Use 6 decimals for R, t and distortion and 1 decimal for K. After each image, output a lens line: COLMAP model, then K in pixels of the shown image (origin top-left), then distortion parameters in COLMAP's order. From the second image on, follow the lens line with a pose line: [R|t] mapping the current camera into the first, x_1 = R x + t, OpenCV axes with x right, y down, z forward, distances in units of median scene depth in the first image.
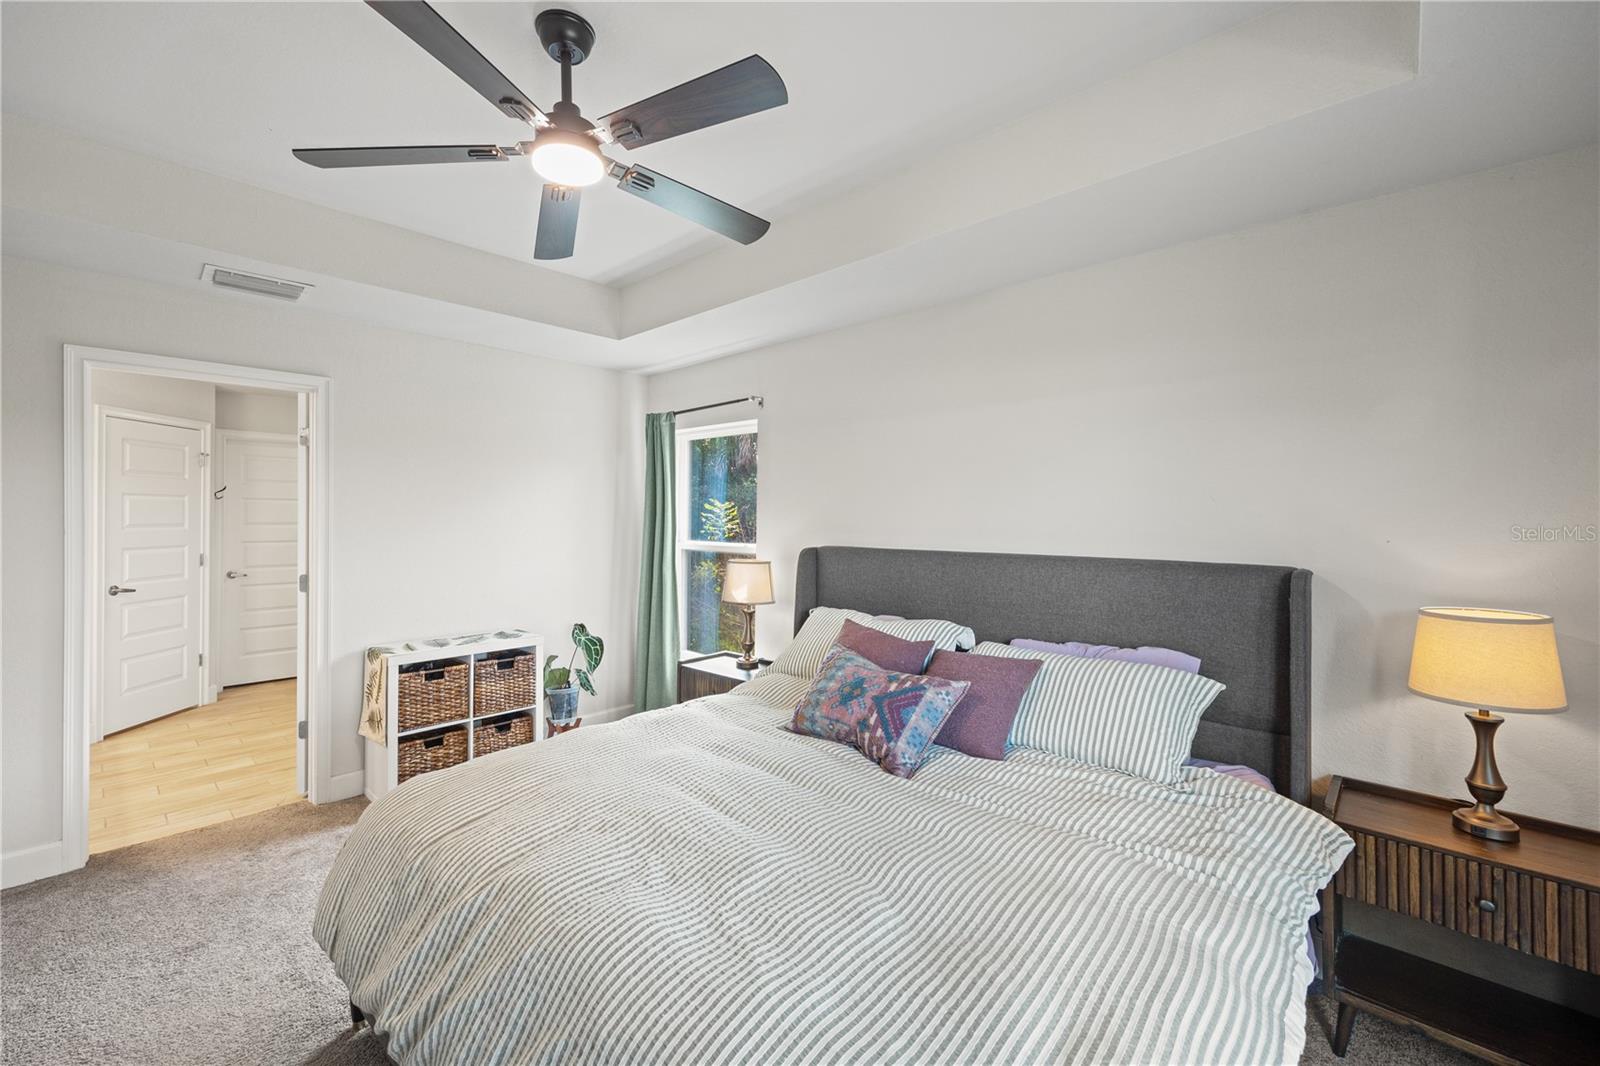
lens RADIAL K [[631.5, 0, 791.6], [0, 631.5, 531.4], [0, 0, 1]] dist [0.003873, 0.001392]
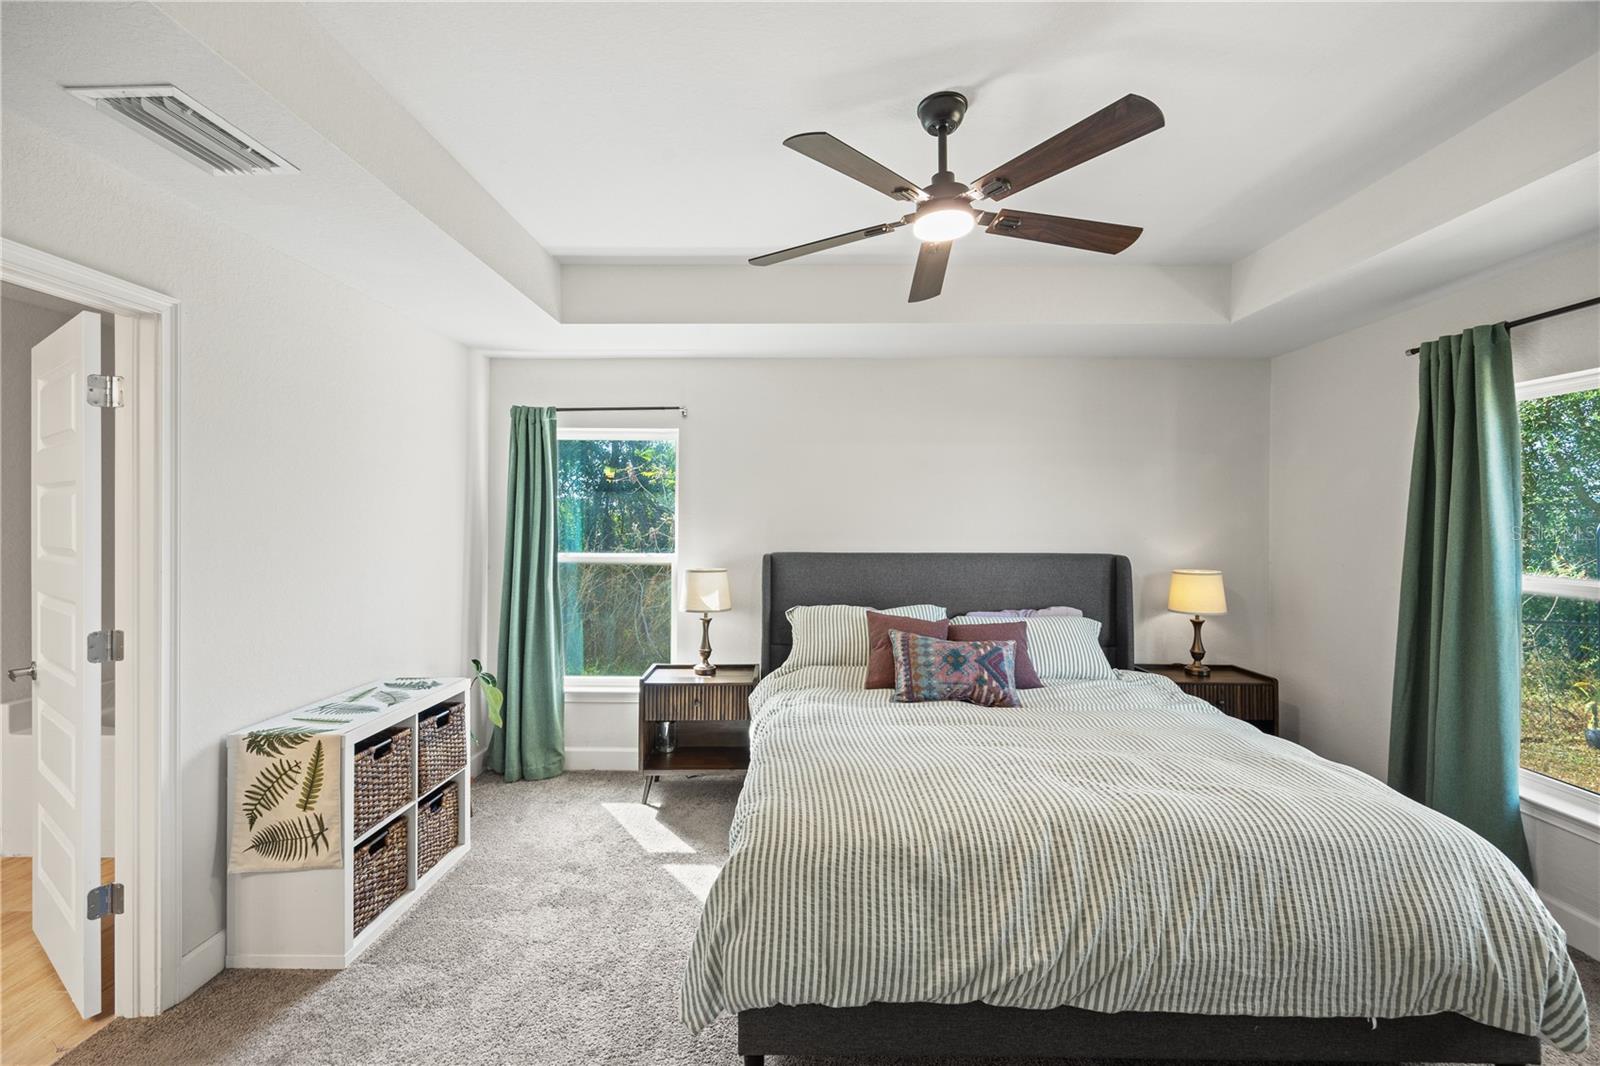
lens RADIAL K [[631.5, 0, 796.7], [0, 631.5, 529.2], [0, 0, 1]] dist [0.003873, 0.001392]
pose [[0.753317, -0.011635, 0.657555, -0.705933], [0.015043, 0.999887, 0.000459, -0.019065], [-0.657486, 0.009546, 0.753406, 0.147279]]
